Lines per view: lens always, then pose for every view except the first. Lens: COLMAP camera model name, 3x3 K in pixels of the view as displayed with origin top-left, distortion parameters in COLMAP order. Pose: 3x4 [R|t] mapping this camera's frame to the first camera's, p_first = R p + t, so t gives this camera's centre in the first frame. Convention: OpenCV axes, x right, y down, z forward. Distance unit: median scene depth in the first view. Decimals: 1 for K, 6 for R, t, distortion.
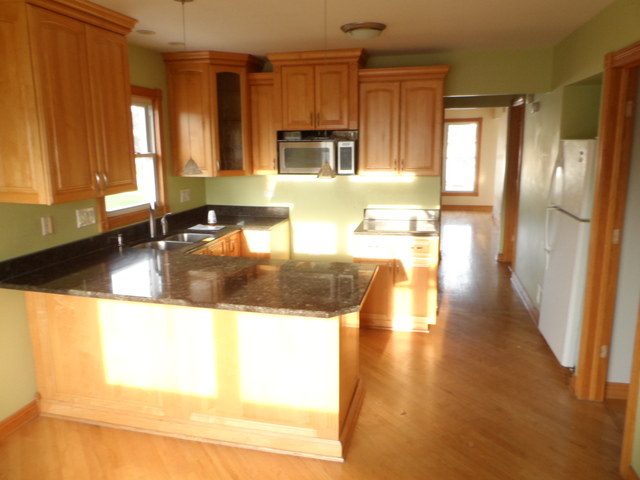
lens RADIAL K [[482.6, 0, 315.8], [0, 482.6, 237.5], [0, 0, 1]] dist [-0.006910, -0.009089]
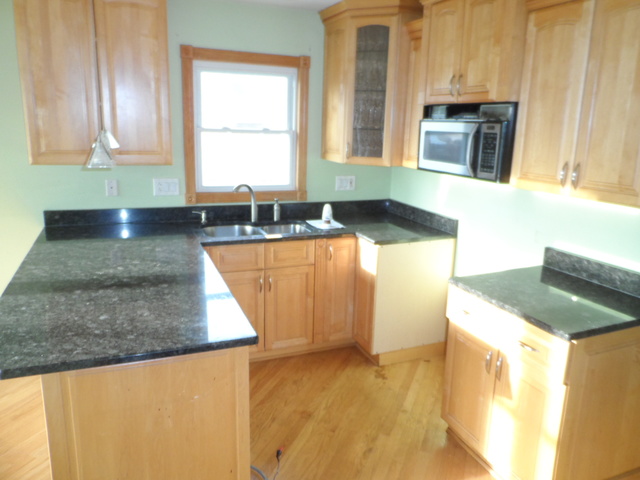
lens RADIAL K [[482.6, 0, 319.1], [0, 482.6, 240.4], [0, 0, 1]] dist [-0.006910, -0.009089]
pose [[0.582938, 0.216265, -0.783207, 0.428986], [-0.189288, 0.973551, 0.127938, -0.099648], [0.790160, 0.073671, 0.608457, 0.514531]]
